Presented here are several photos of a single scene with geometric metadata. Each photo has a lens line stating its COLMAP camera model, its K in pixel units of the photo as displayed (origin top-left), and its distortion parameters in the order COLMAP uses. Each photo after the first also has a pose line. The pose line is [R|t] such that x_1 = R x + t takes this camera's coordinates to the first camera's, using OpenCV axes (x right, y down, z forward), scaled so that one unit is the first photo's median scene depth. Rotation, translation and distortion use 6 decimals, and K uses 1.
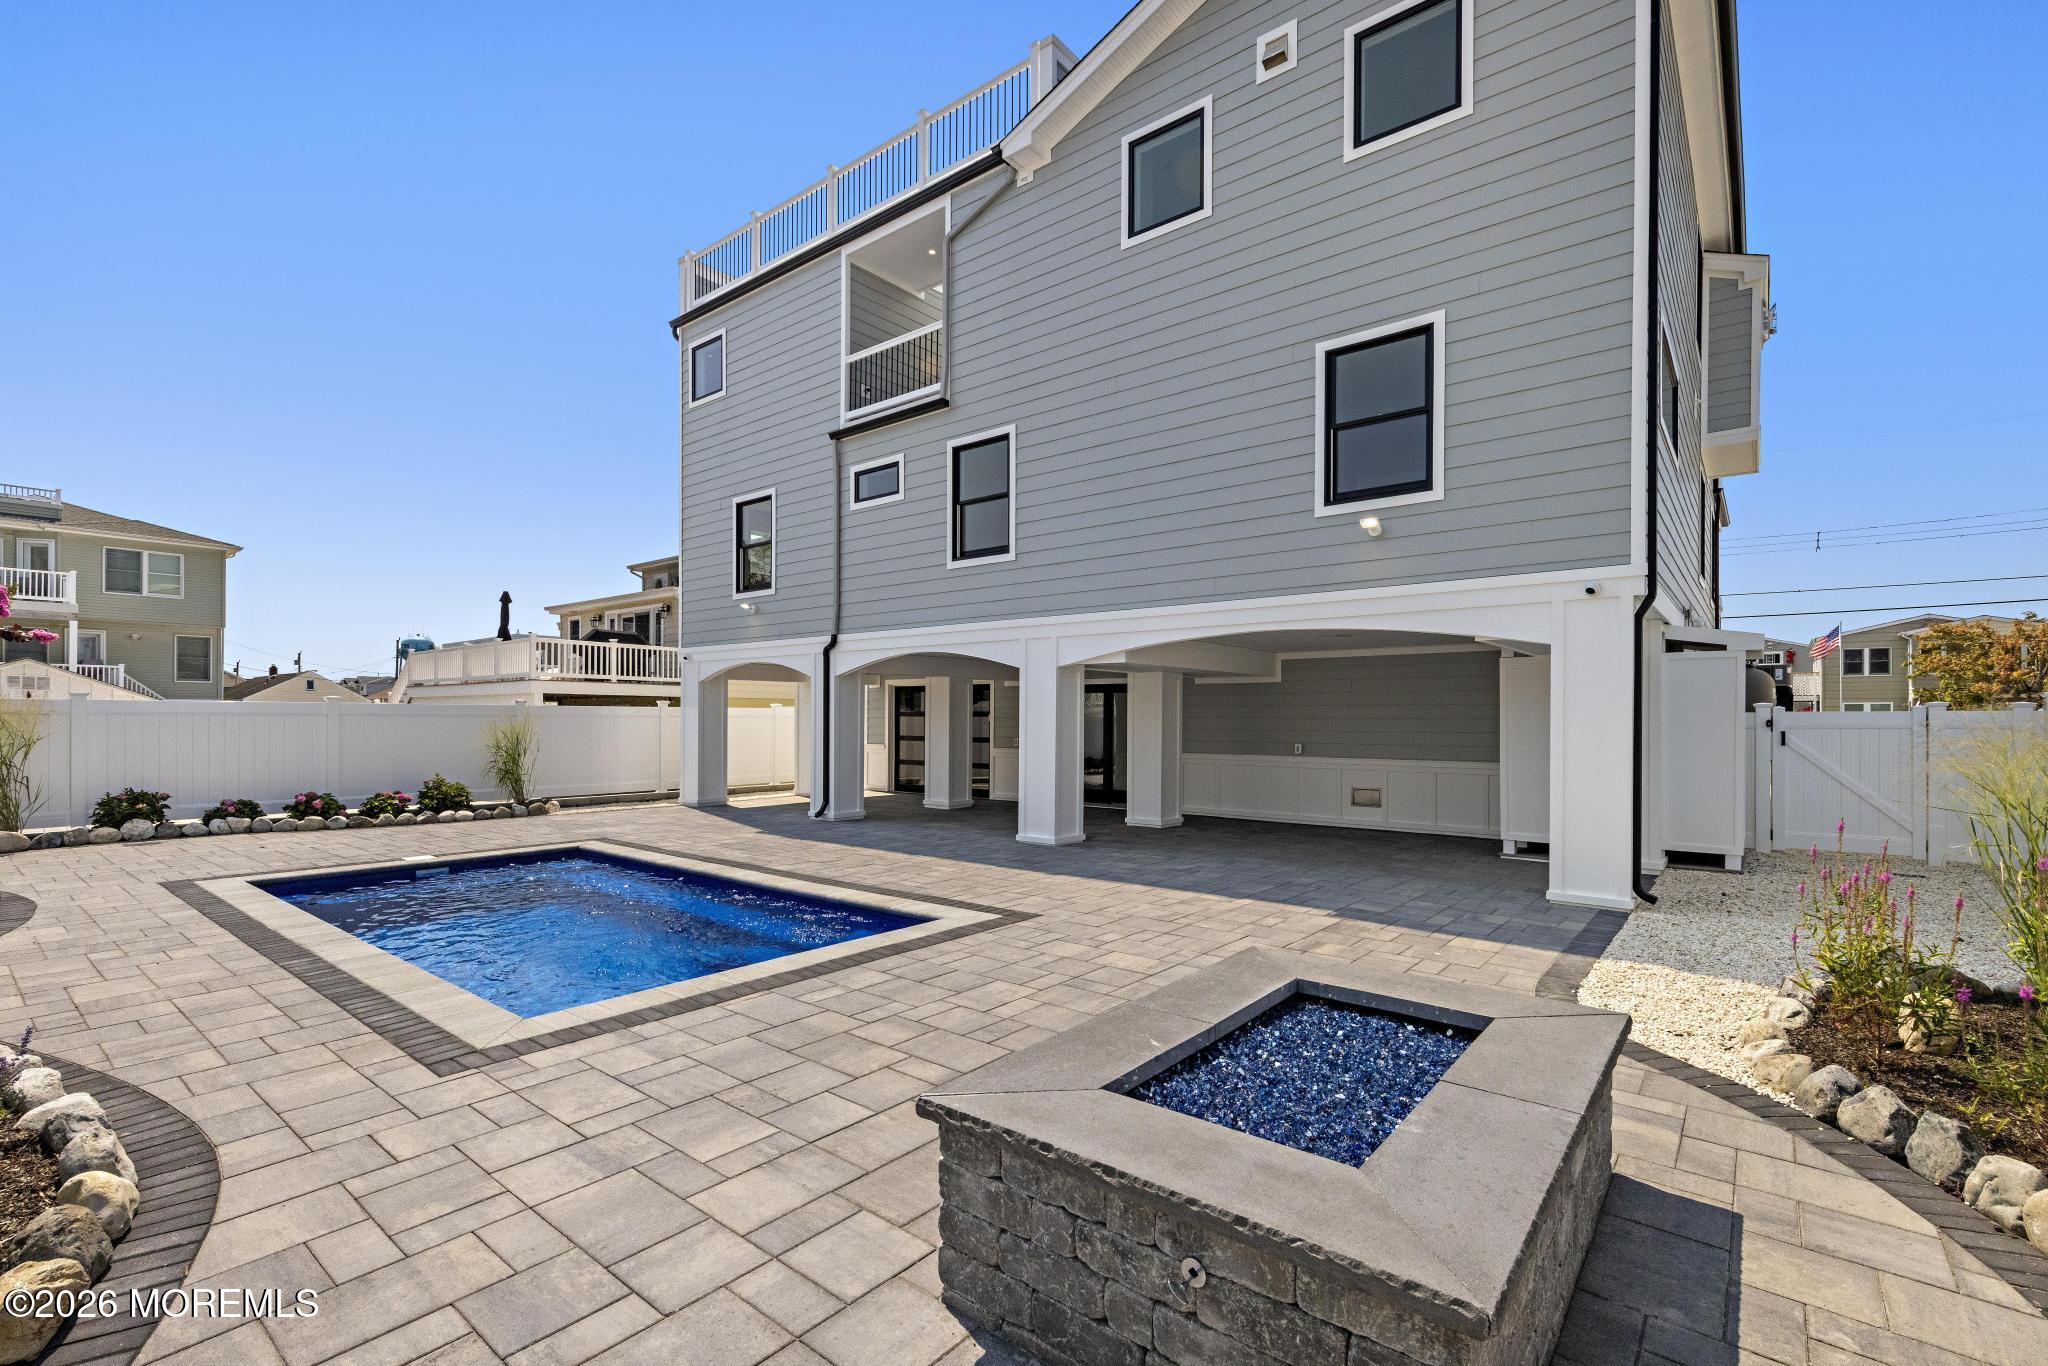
lens RADIAL K [[898.2, 0, 1028.9], [0, 898.2, 712.9], [0, 0, 1]] dist [0.006263, -0.000540]
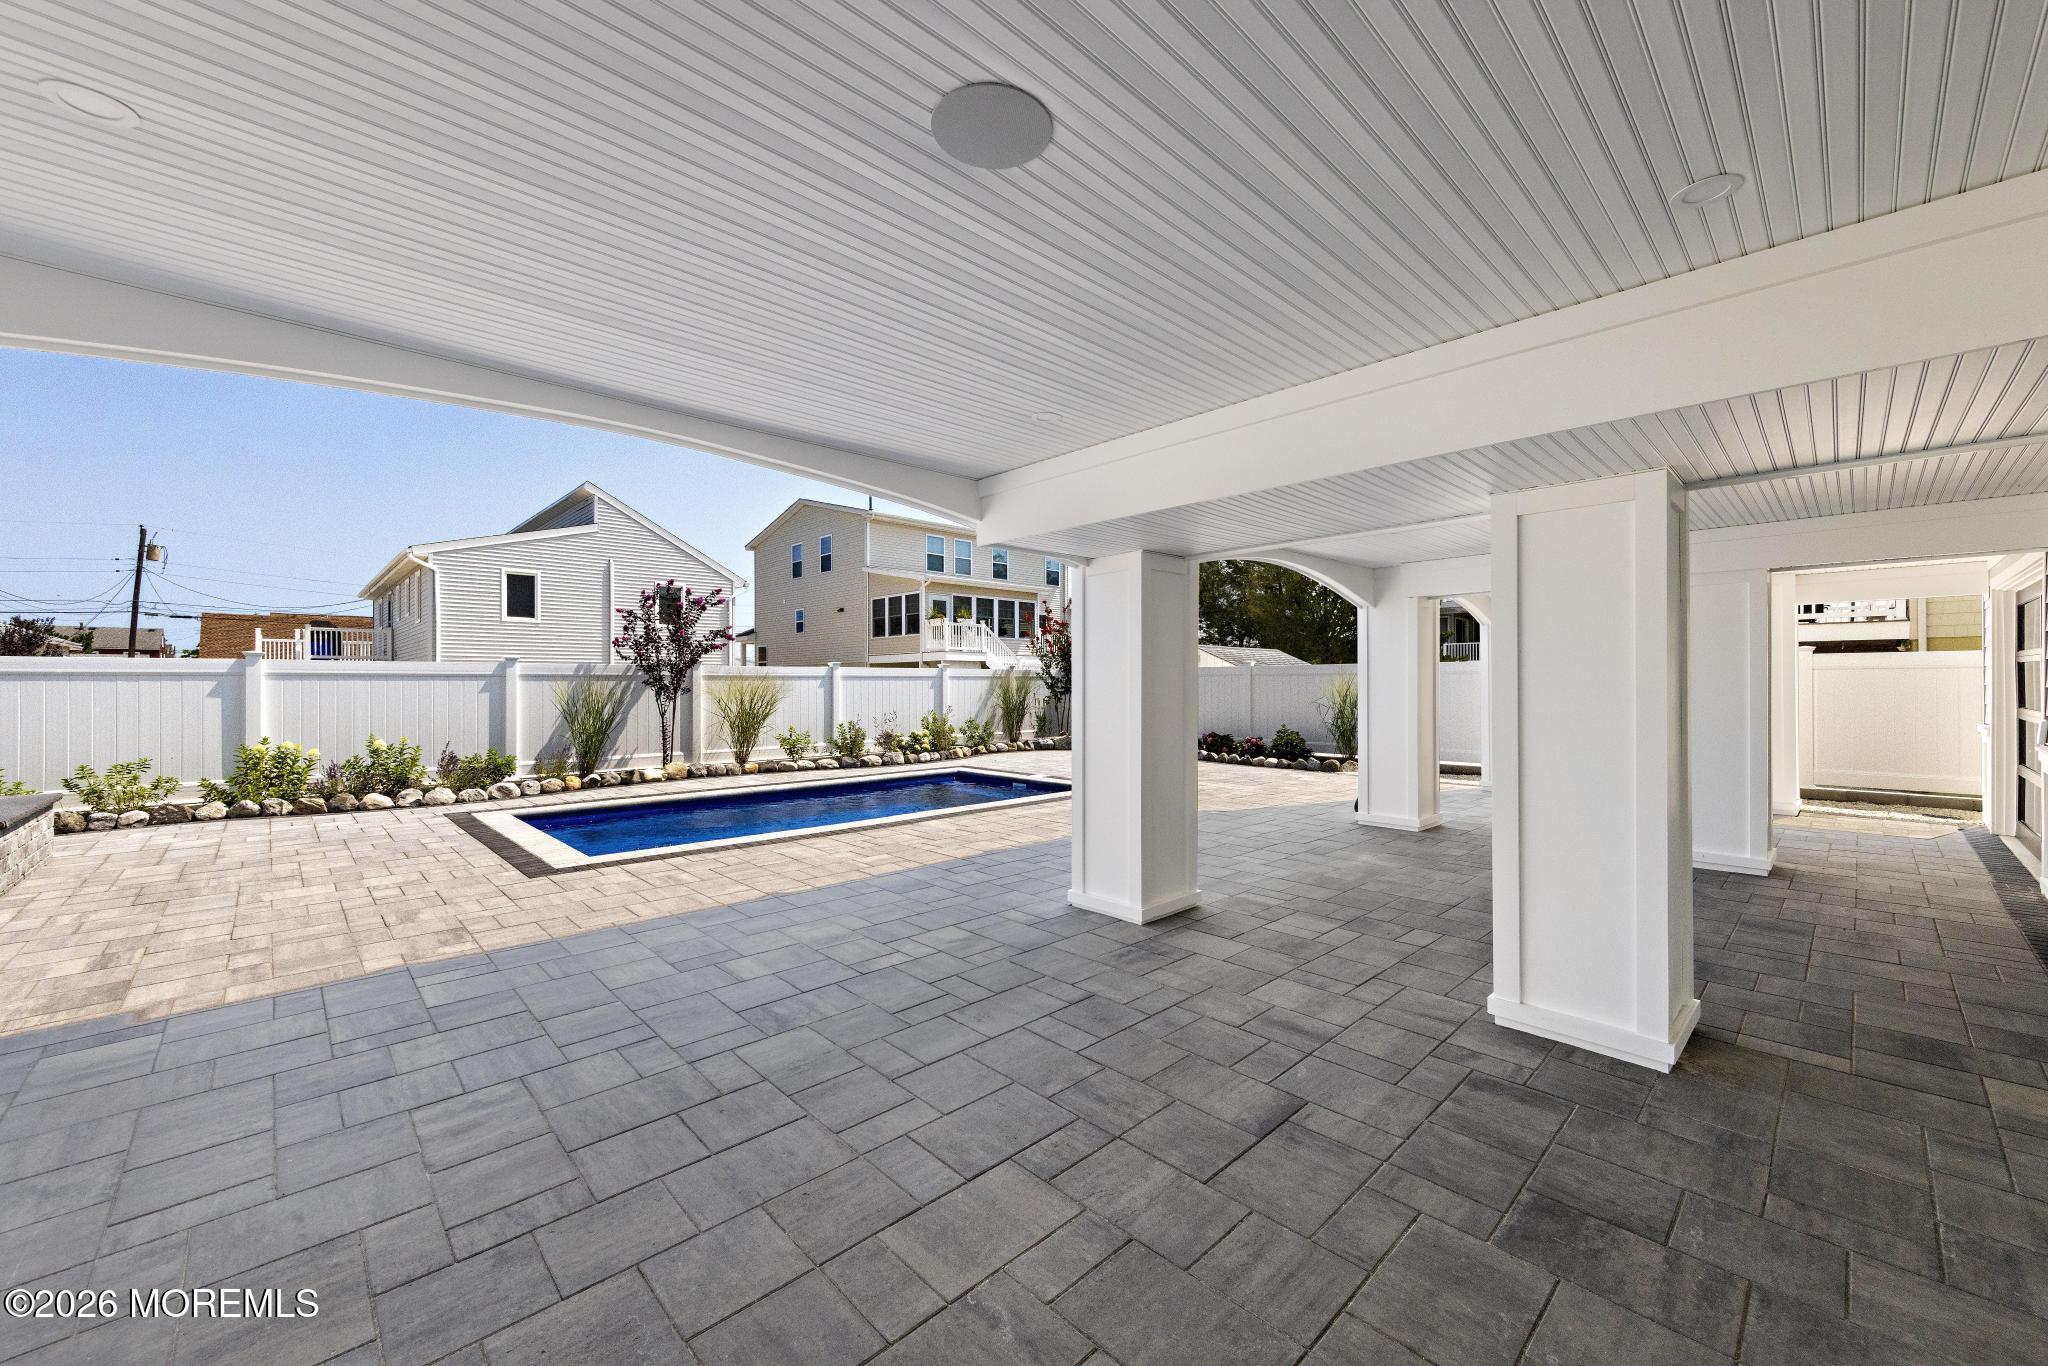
lens RADIAL K [[774.4, 0, 1037.6], [0, 774.4, 694.9], [0, 0, 1]] dist [0.007649, -0.001394]
pose [[-0.108429, 0.013329, -0.994015, 0.506548], [0.010916, 0.999866, 0.012217, 0.017185], [0.994044, -0.009526, -0.108560, 1.064300]]
